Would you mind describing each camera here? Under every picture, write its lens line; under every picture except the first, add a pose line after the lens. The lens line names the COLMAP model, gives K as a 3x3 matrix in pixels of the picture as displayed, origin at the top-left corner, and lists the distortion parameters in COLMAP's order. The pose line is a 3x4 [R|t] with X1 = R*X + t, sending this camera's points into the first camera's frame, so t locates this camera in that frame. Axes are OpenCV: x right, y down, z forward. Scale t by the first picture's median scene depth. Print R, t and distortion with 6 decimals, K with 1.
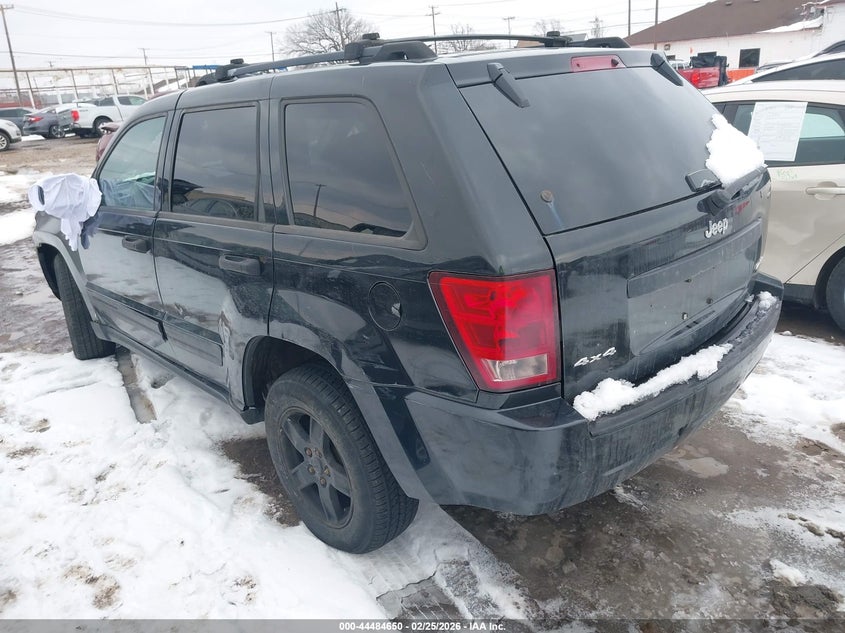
lens RADIAL K [[670.3, 0, 422.5], [0, 670.3, 316.5], [0, 0, 1]] dist [0.037386, -0.003096]
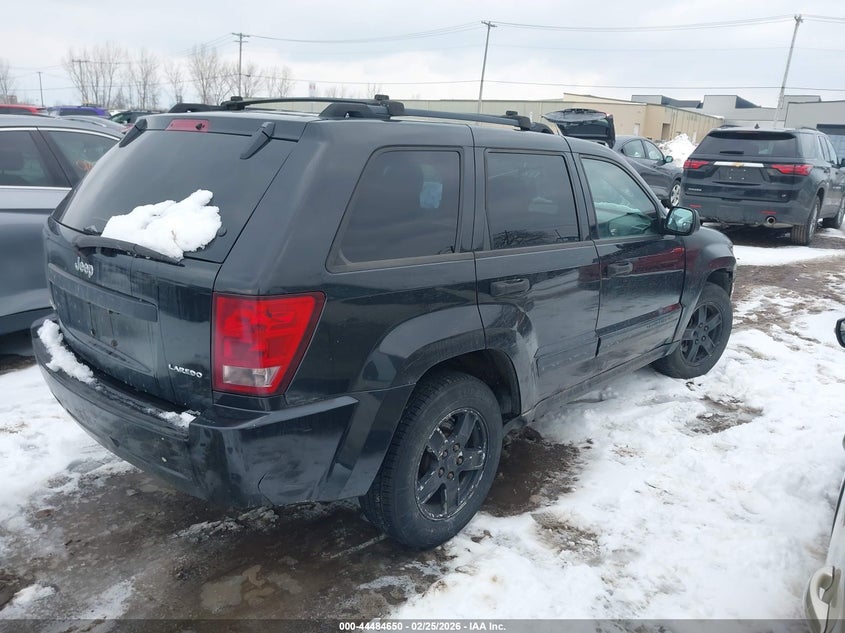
lens RADIAL K [[670.3, 0, 422.5], [0, 670.3, 316.5], [0, 0, 1]] dist [0.037386, -0.003096]
pose [[0.018004, 0.303703, -0.952596, 1.443946], [-0.340243, 0.897750, 0.279787, -0.530324], [0.940165, 0.319077, 0.119496, 1.311994]]
